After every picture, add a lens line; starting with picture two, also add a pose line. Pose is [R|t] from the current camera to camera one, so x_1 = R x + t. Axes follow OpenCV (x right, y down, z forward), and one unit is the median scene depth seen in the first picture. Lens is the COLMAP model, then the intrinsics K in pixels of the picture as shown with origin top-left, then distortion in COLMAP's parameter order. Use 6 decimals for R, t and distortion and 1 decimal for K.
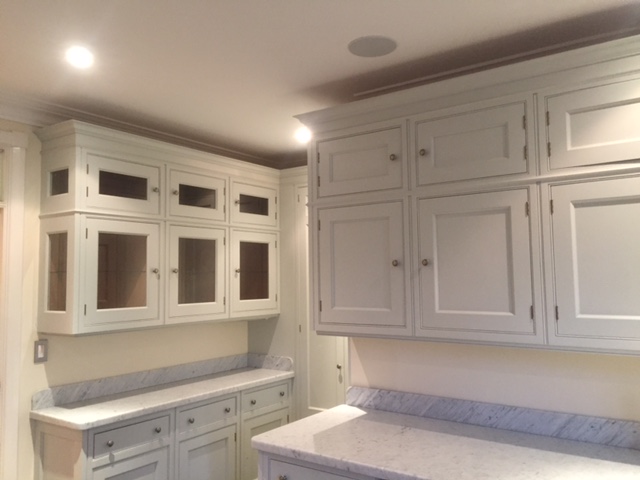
lens RADIAL K [[548.8, 0, 318.1], [0, 548.8, 236.4], [0, 0, 1]] dist [0.080384, -0.090218]
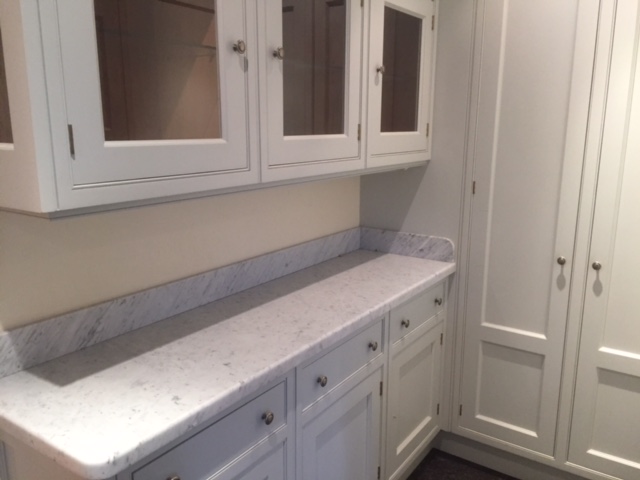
lens RADIAL K [[548.8, 0, 320.3], [0, 548.8, 240.3], [0, 0, 1]] dist [0.080384, -0.090218]
pose [[0.999667, 0.013015, 0.022281, -0.286700], [-0.018823, 0.958445, 0.284656, 0.095067], [-0.017650, -0.284981, 0.958371, 0.685242]]
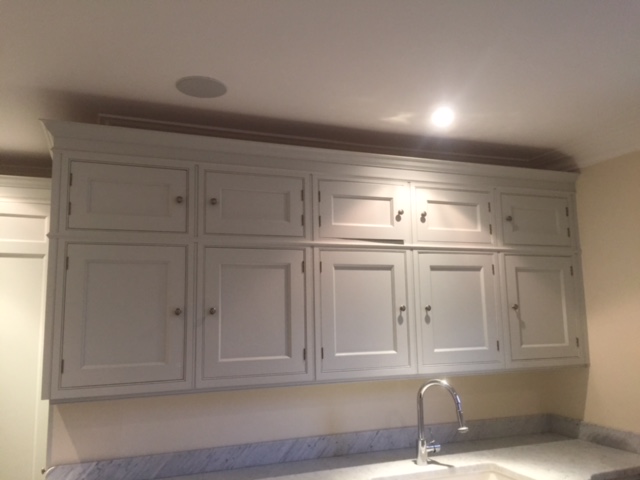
lens RADIAL K [[548.8, 0, 317.5], [0, 548.8, 242.5], [0, 0, 1]] dist [0.080384, -0.090218]
pose [[0.537921, 0.112258, 0.835487, -0.476718], [-0.051401, 0.993617, -0.100411, 0.012092], [-0.841427, 0.011068, 0.540258, 0.258596]]
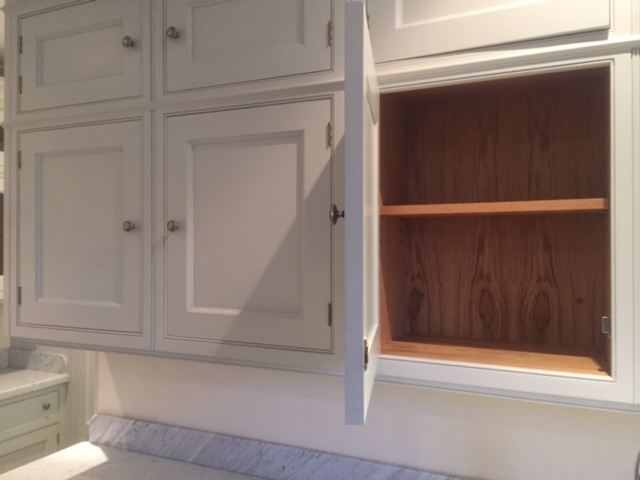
lens RADIAL K [[548.8, 0, 321.9], [0, 548.8, 235.8], [0, 0, 1]] dist [0.080384, -0.090218]
pose [[0.981842, 0.014518, 0.189144, 0.207437], [-0.026845, 0.997667, 0.062775, 0.014744], [-0.187791, -0.066713, 0.979941, 0.345179]]
